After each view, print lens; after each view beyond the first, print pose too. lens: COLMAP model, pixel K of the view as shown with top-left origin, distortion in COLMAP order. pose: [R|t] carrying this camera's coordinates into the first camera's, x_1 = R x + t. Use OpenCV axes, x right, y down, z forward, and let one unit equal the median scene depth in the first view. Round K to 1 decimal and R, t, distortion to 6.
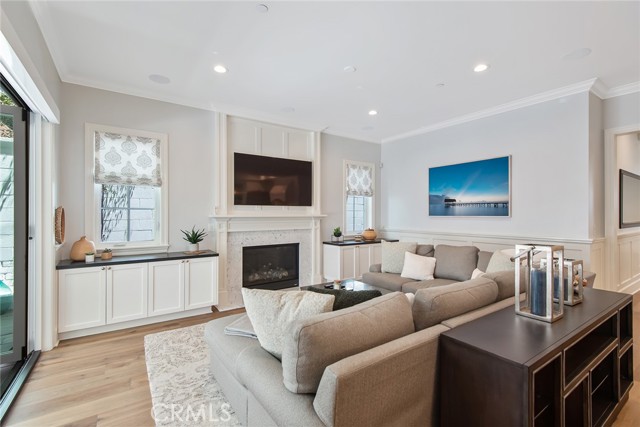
lens RADIAL K [[285.2, 0, 320.0], [0, 285.2, 213.5], [0, 0, 1]] dist [0.008449, 0.000048]
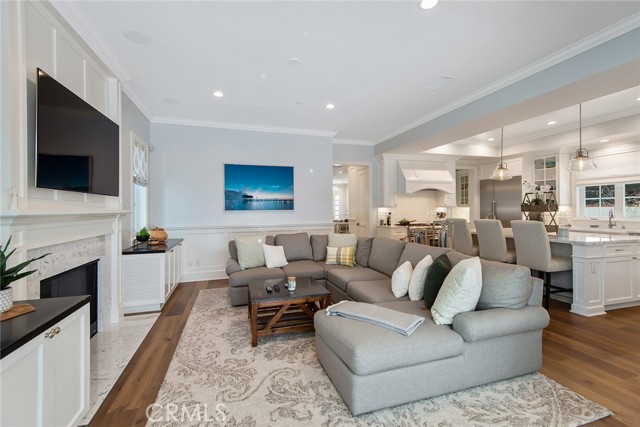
lens RADIAL K [[285.9, 0, 319.7], [0, 285.9, 208.8], [0, 0, 1]] dist [0.037163, -0.017363]
pose [[0.295021, 0.000553, 0.955491, -0.533425], [0.003093, 0.999994, -0.001534, 0.004248], [-0.955486, 0.003407, 0.295017, 0.406315]]
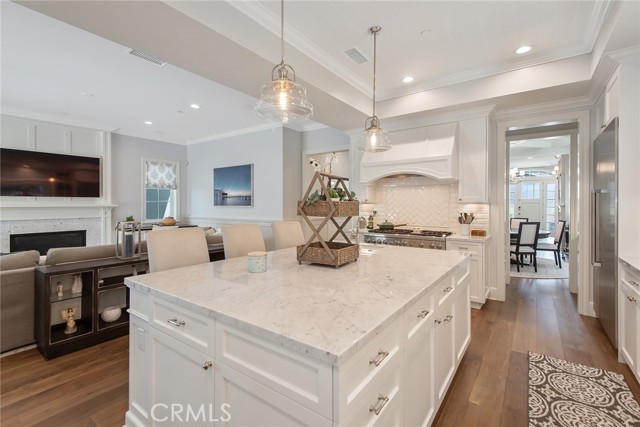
lens RADIAL K [[288.9, 0, 326.4], [0, 288.9, 206.0], [0, 0, 1]] dist [0.003862, 0.000155]
pose [[0.939944, -0.001280, 0.341327, 0.445829], [-0.002505, 0.999940, 0.010648, -0.006206], [-0.341320, -0.010863, 0.939884, -0.413941]]
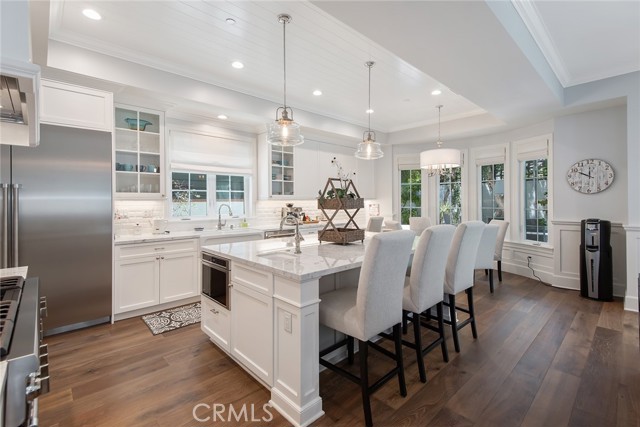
lens RADIAL K [[292.1, 0, 318.6], [0, 292.1, 203.1], [0, 0, 1]] dist [0.009696, 0.000044]
pose [[-0.989271, 0.003930, -0.146043, 0.733981], [0.003271, 0.999983, 0.004752, -0.001957], [0.146059, 0.004224, -0.989267, 0.593614]]
